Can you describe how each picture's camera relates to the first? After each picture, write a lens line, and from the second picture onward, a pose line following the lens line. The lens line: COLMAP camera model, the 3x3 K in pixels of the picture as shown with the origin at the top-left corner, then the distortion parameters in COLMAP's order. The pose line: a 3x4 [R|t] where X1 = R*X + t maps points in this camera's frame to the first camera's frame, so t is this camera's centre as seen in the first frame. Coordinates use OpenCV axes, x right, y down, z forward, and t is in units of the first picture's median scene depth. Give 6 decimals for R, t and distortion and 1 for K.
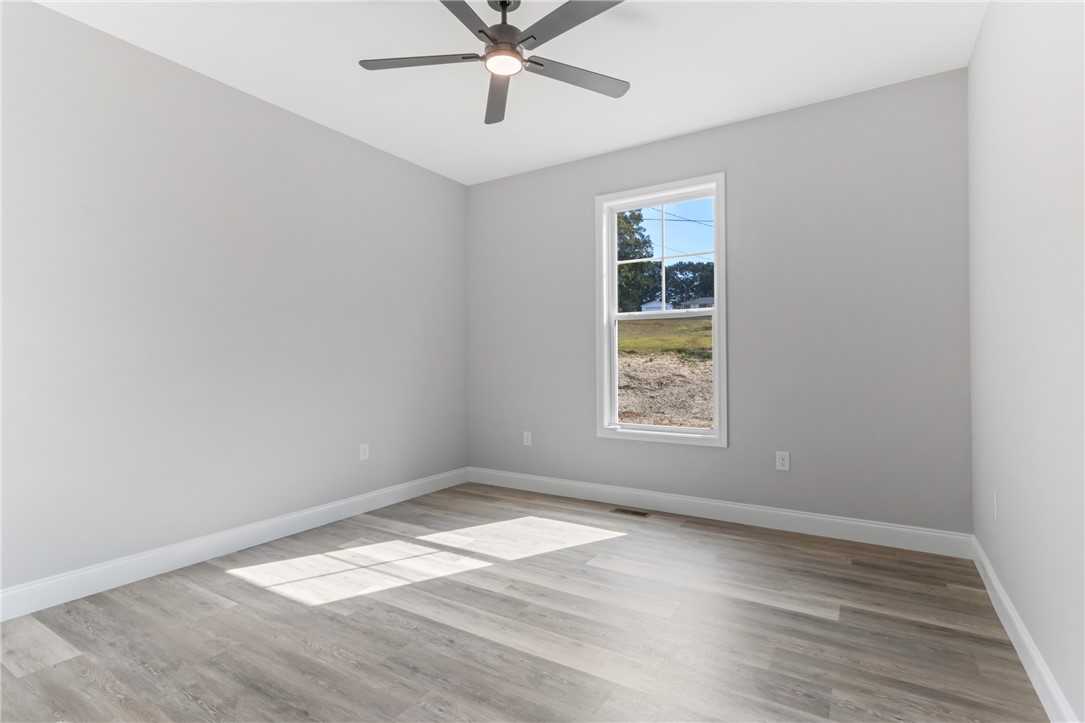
lens RADIAL K [[530.3, 0, 546.4], [0, 530.3, 360.1], [0, 0, 1]] dist [0.006140, 0.000429]
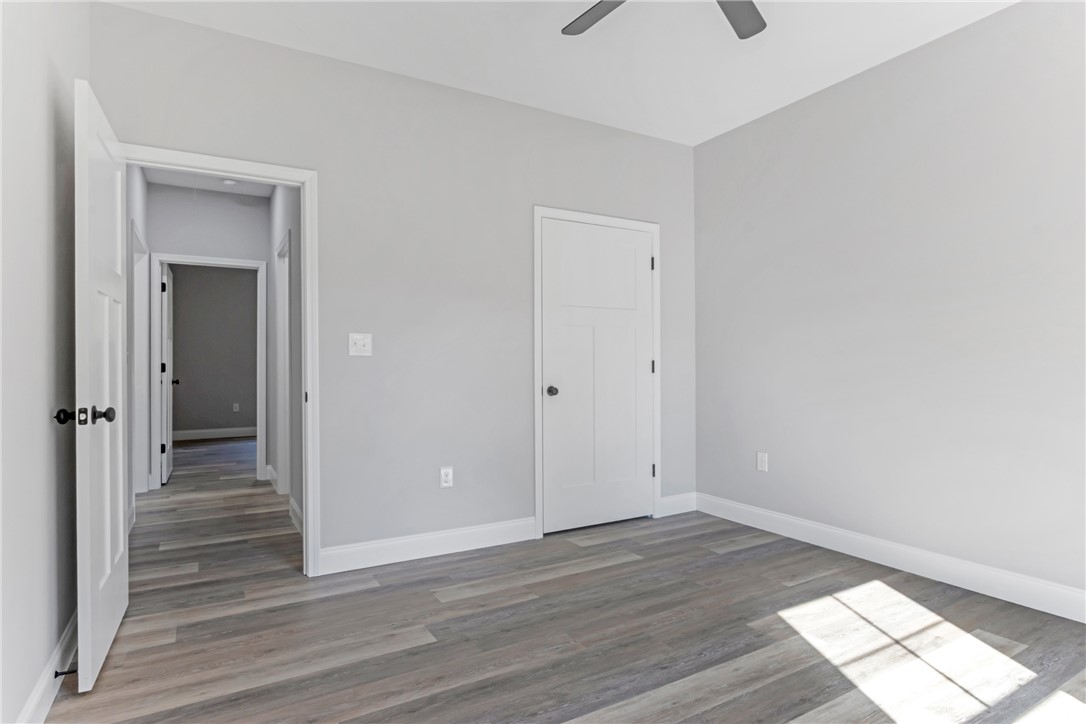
lens RADIAL K [[573.8, 0, 540.7], [0, 573.8, 363.6], [0, 0, 1]] dist [-0.013339, -0.001091]
pose [[-0.462061, 0.005090, -0.886833, 0.687562], [0.005487, 0.999981, 0.002880, 0.000764], [0.886831, -0.003536, -0.462080, 1.104700]]
